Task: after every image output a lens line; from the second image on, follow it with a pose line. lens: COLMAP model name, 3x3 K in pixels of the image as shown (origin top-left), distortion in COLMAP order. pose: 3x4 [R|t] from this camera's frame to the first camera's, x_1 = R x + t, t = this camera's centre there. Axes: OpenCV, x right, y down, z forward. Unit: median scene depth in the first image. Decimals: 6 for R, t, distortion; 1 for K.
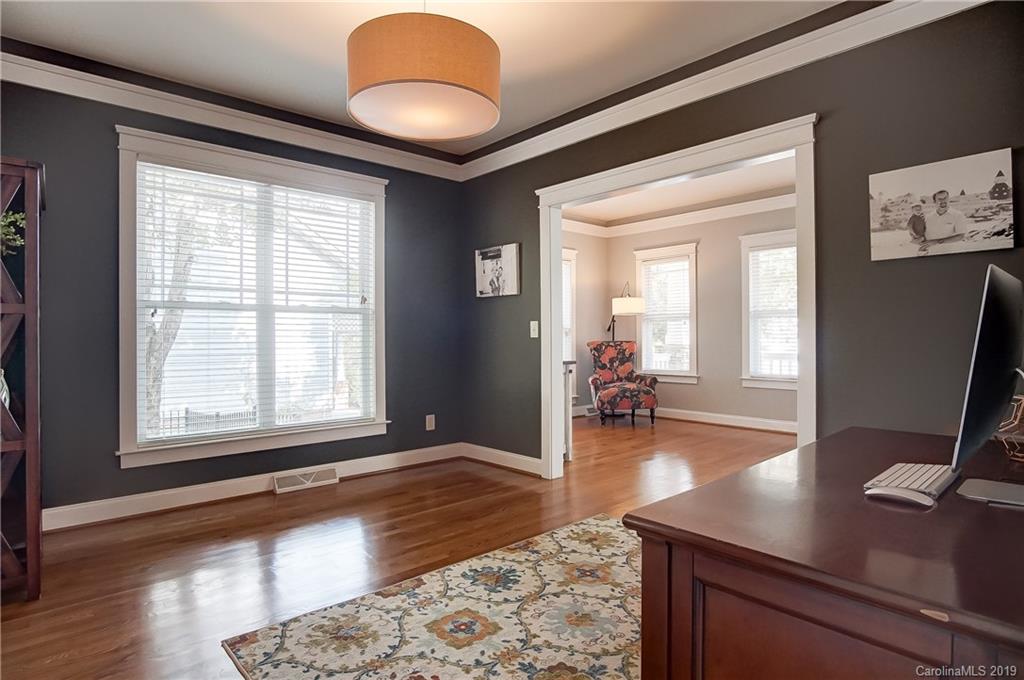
lens RADIAL K [[550.2, 0, 514.5], [0, 550.2, 335.7], [0, 0, 1]] dist [-0.031466, 0.007082]
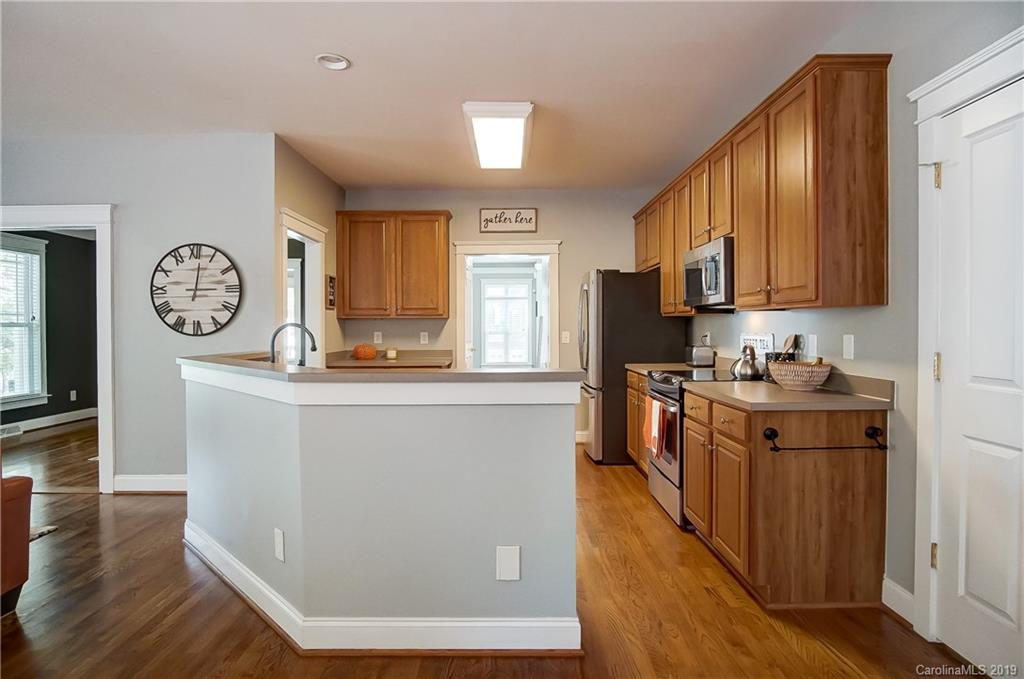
lens RADIAL K [[550.2, 0, 507.9], [0, 550.2, 332.2], [0, 0, 1]] dist [-0.031466, 0.007082]
pose [[0.673183, -0.003502, 0.739468, -0.513166], [-0.001568, 0.999980, 0.006163, -0.037828], [-0.739475, -0.005309, 0.673164, -1.061736]]
